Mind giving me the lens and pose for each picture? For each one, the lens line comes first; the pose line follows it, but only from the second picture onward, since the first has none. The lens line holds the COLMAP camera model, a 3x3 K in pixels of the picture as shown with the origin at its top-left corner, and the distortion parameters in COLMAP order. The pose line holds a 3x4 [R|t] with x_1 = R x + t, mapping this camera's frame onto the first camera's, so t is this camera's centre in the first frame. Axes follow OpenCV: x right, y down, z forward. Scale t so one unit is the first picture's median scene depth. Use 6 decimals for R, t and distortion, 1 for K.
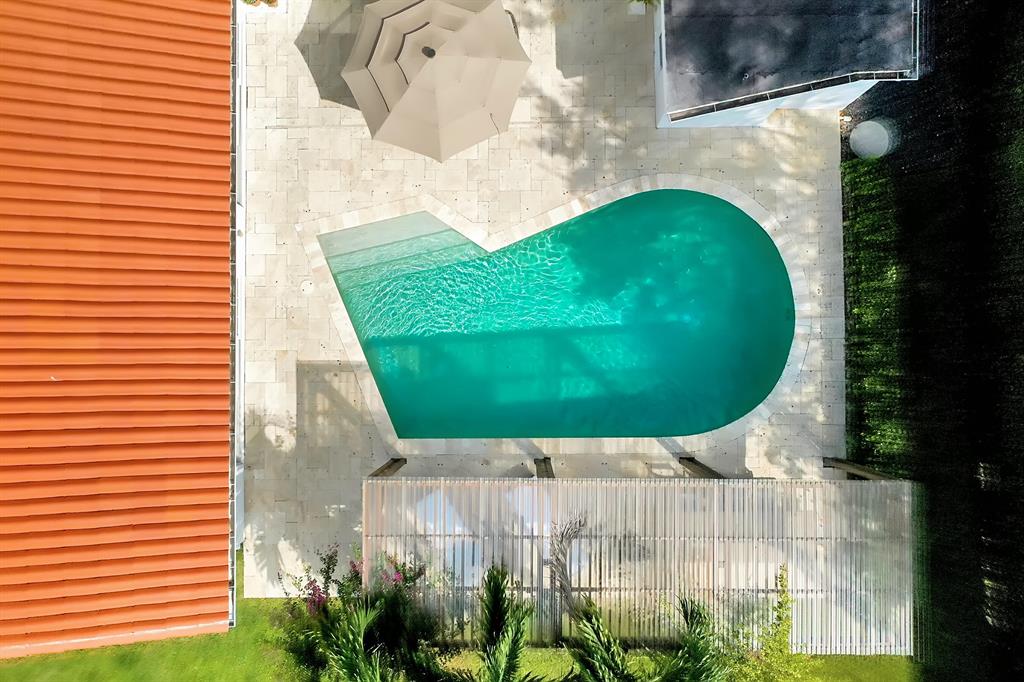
lens RADIAL K [[824.8, 0, 517.1], [0, 824.8, 342.4], [0, 0, 1]] dist [-0.000658, -0.000559]
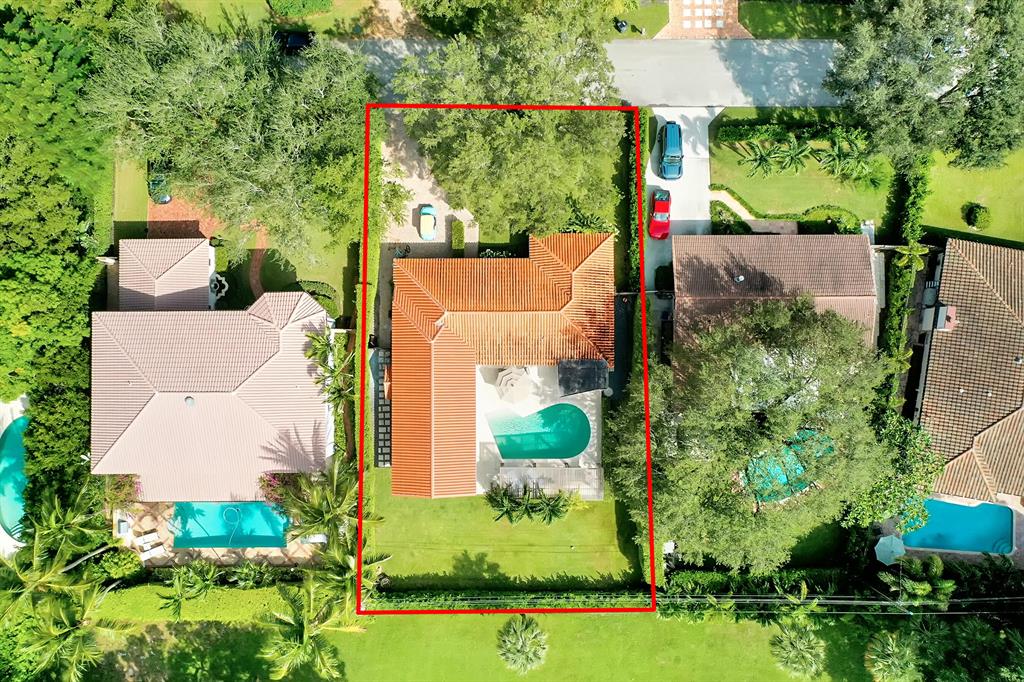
lens RADIAL K [[824.8, 0, 506.9], [0, 824.8, 340.6], [0, 0, 1]] dist [-0.000658, -0.000559]
pose [[0.999977, 0.004112, -0.005360, -0.094347], [-0.004111, 0.999992, 0.000288, -0.529603], [0.005361, -0.000266, 0.999986, -3.500766]]
